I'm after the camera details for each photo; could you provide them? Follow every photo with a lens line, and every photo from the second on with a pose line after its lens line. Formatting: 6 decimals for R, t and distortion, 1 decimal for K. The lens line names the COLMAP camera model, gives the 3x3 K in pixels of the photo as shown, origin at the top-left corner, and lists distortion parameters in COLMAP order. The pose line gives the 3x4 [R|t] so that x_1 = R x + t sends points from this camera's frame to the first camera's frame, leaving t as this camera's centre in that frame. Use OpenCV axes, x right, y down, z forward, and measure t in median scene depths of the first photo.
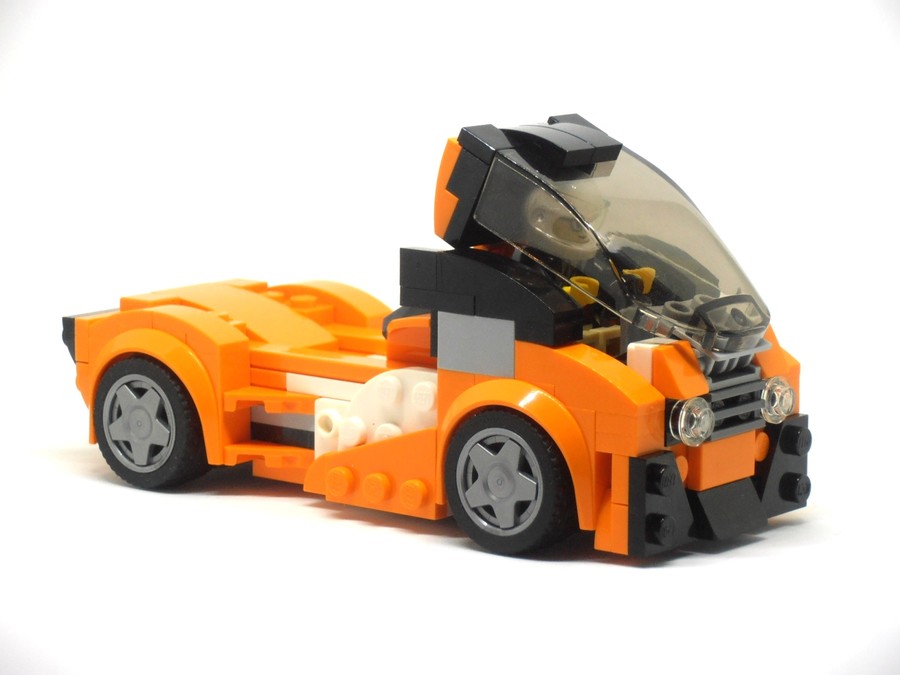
lens RADIAL K [[3262.4, 0, 450.0], [0, 3262.4, 337.5], [0, 0, 1]] dist [0.168718, 1.796601]
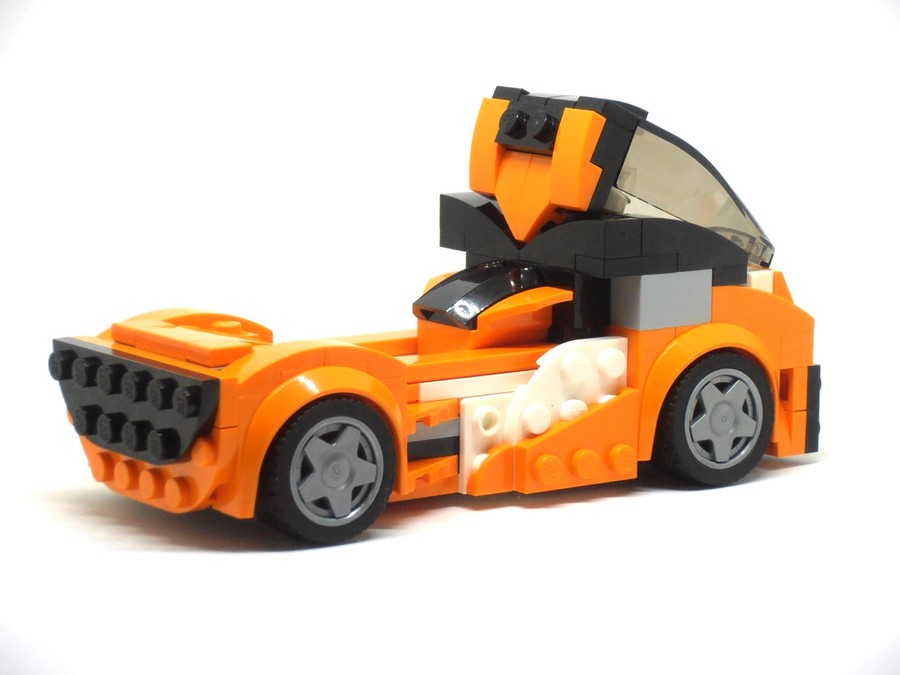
lens RADIAL K [[3262.4, 0, 450.0], [0, 3262.4, 337.5], [0, 0, 1]] dist [0.168718, 1.796601]
pose [[0.281726, -0.165460, 0.945121, -0.989570], [0.146345, 0.980904, 0.128101, -0.128859], [-0.948269, 0.102224, 0.300560, 0.733137]]
